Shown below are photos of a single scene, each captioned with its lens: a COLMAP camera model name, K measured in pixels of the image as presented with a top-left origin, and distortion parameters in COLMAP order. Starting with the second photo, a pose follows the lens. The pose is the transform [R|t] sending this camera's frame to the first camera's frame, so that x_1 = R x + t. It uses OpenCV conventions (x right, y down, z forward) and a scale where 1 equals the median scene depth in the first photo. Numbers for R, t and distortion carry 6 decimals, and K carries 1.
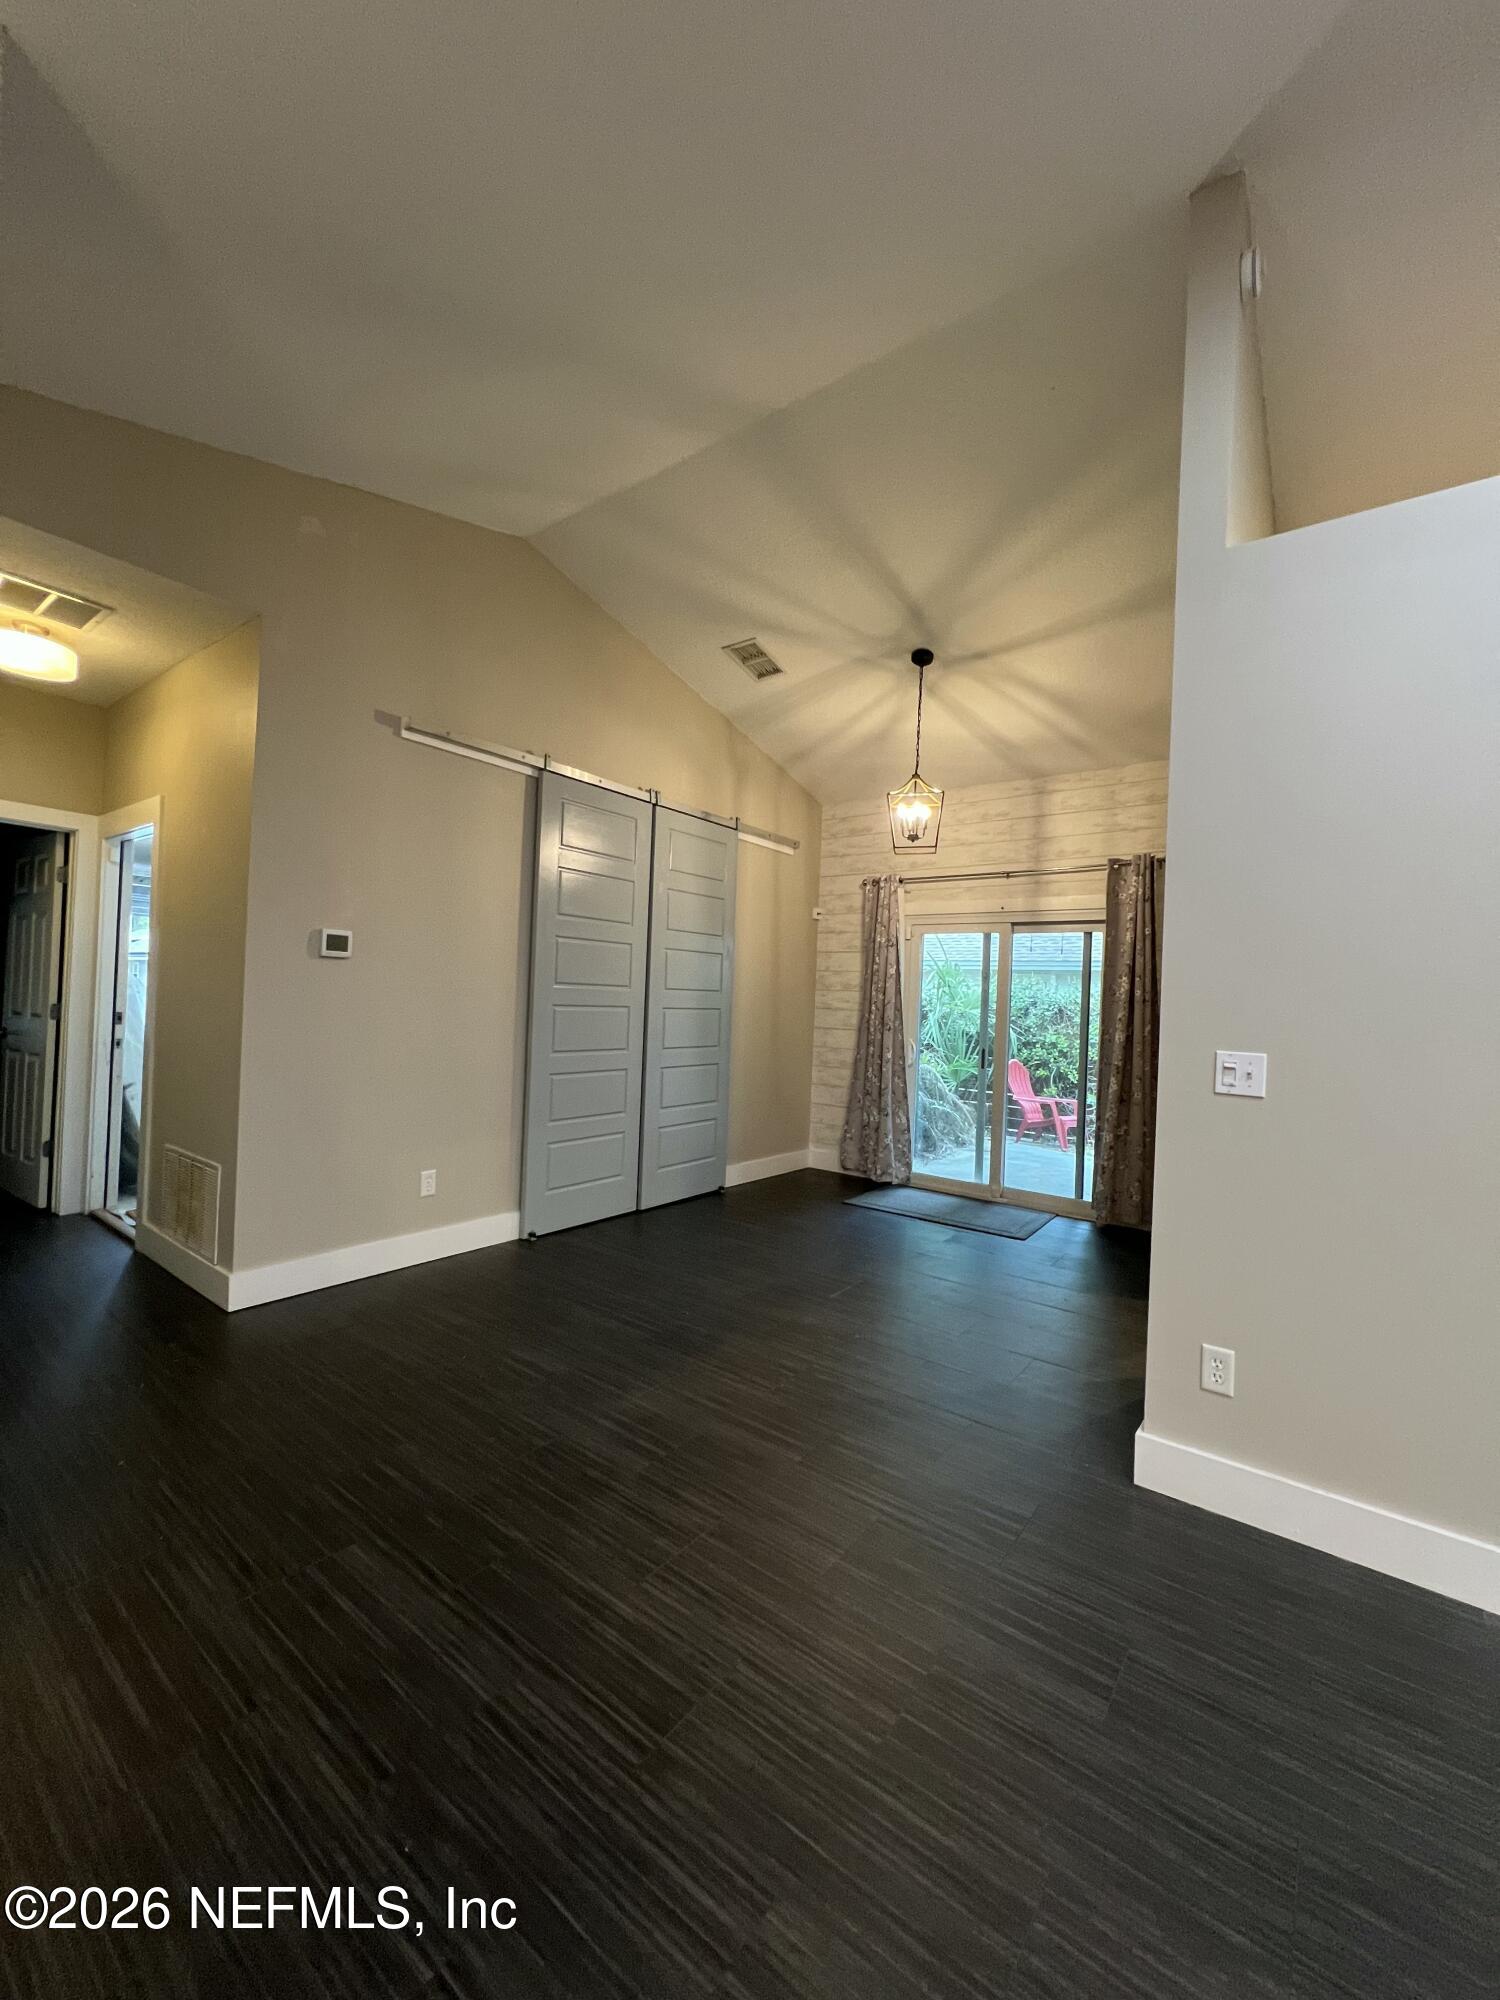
lens RADIAL K [[801.4, 0, 749.1], [0, 801.4, 995.1], [0, 0, 1]] dist [-0.002146, -0.000825]
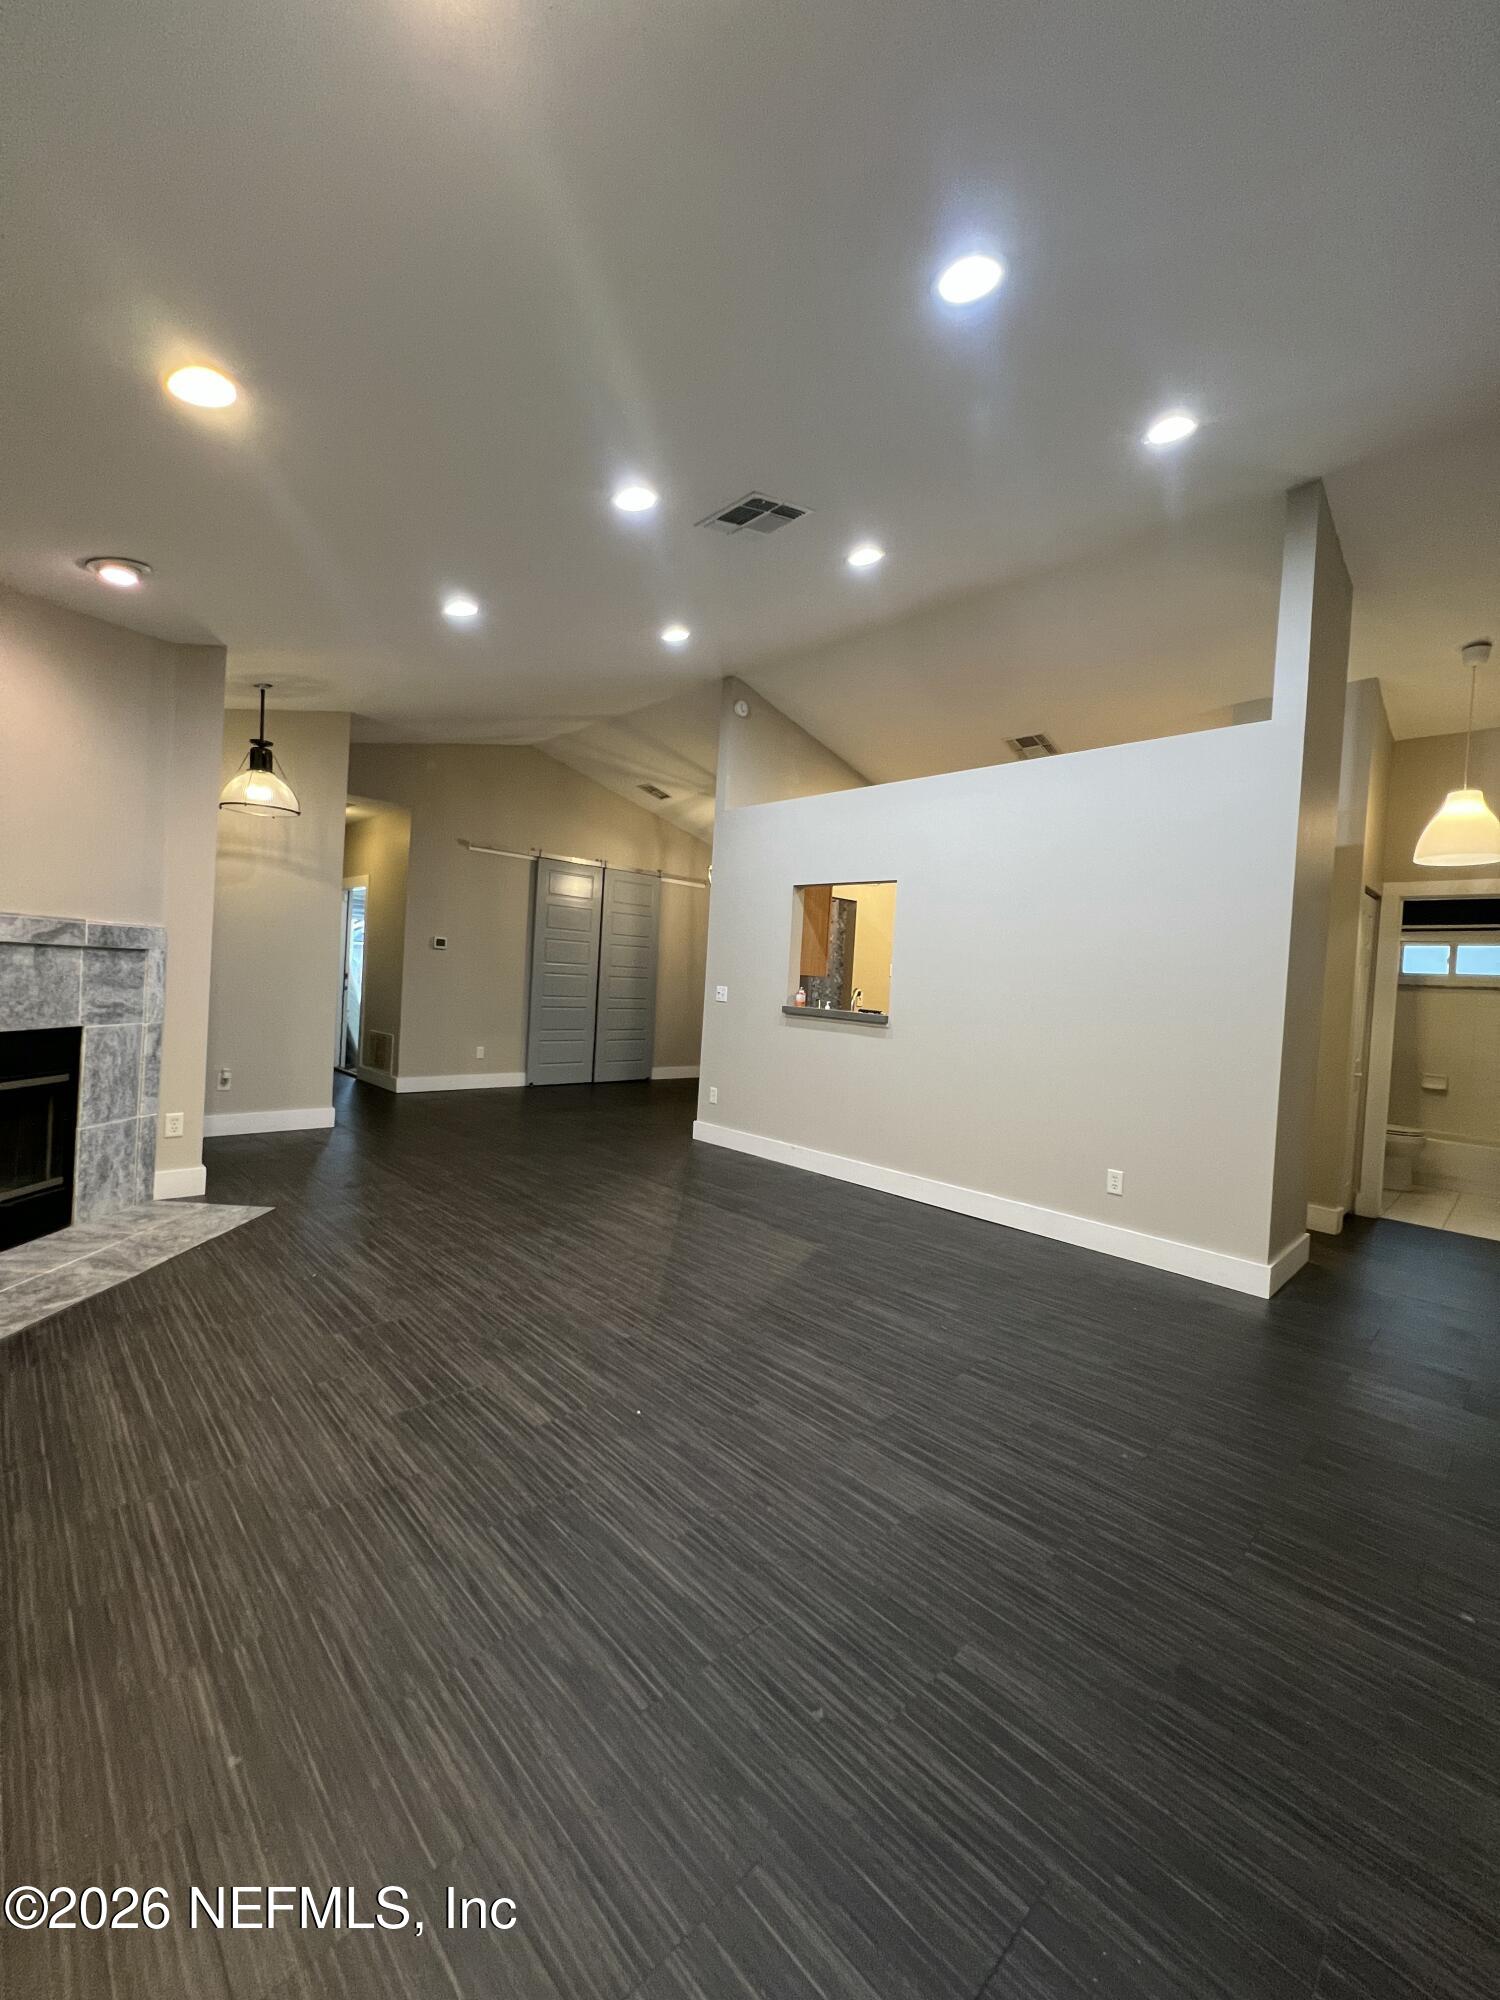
lens RADIAL K [[801.4, 0, 754.8], [0, 801.4, 999.1], [0, 0, 1]] dist [-0.002146, -0.000825]
pose [[0.989883, 0.020280, -0.140430, 0.456385], [-0.017217, 0.999587, 0.022992, 0.018597], [0.140838, -0.020342, 0.989824, -0.746263]]
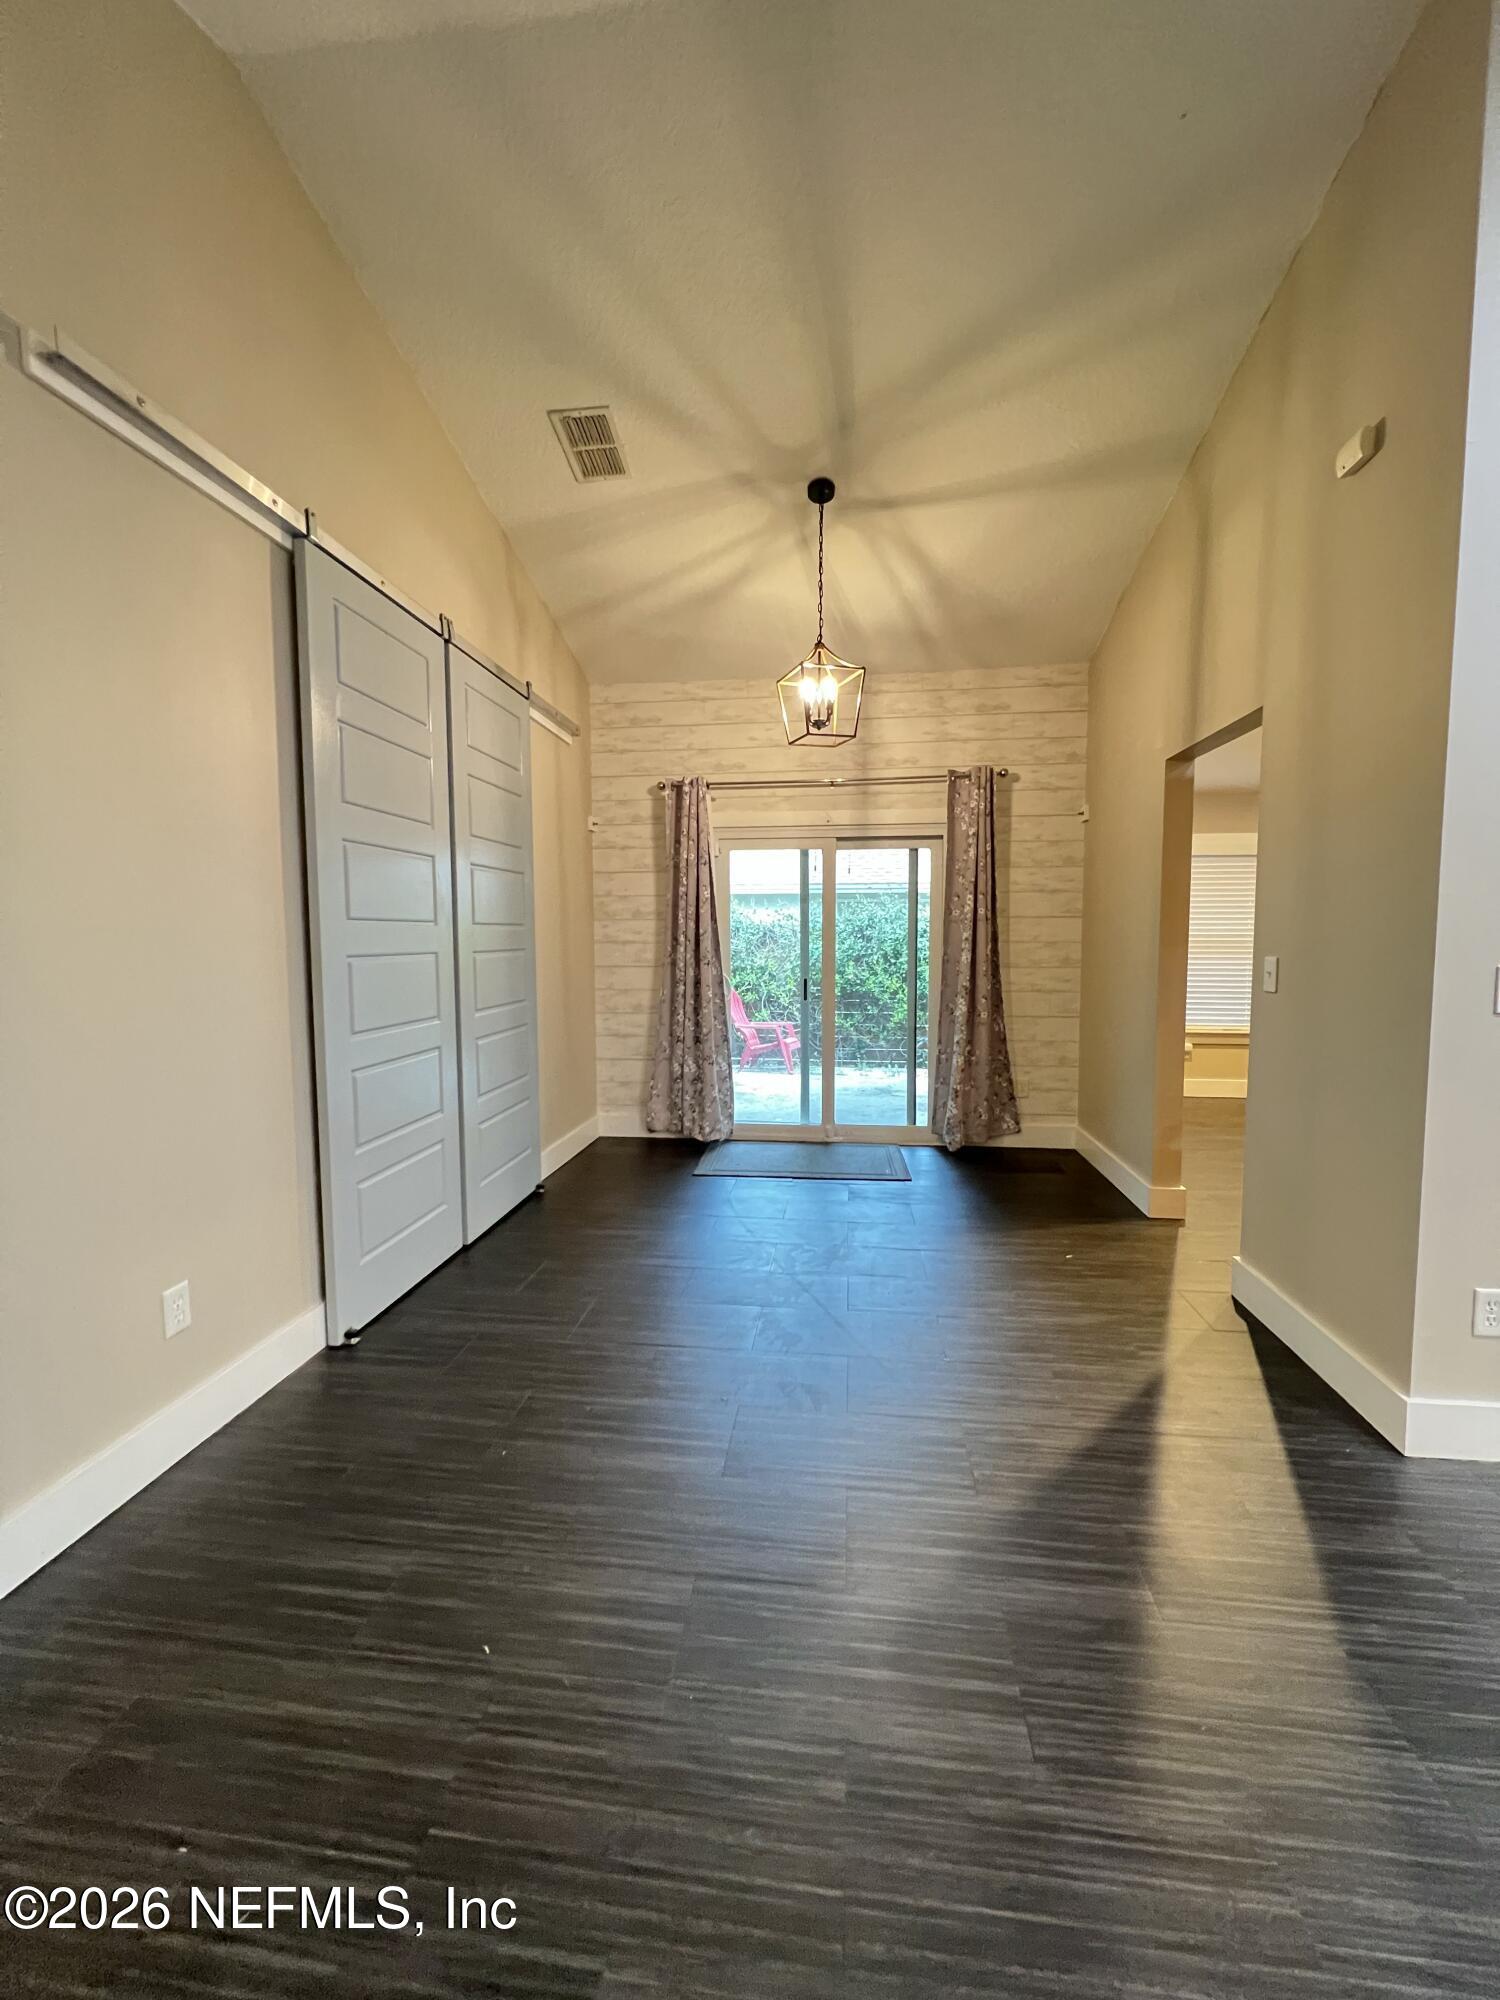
lens RADIAL K [[801.4, 0, 755.5], [0, 801.4, 998.8], [0, 0, 1]] dist [-0.002146, -0.000825]
pose [[0.860371, -0.082097, 0.503013, -0.229115], [0.034527, 0.994063, 0.103186, -0.006202], [-0.508497, -0.071411, 0.858097, 0.265073]]
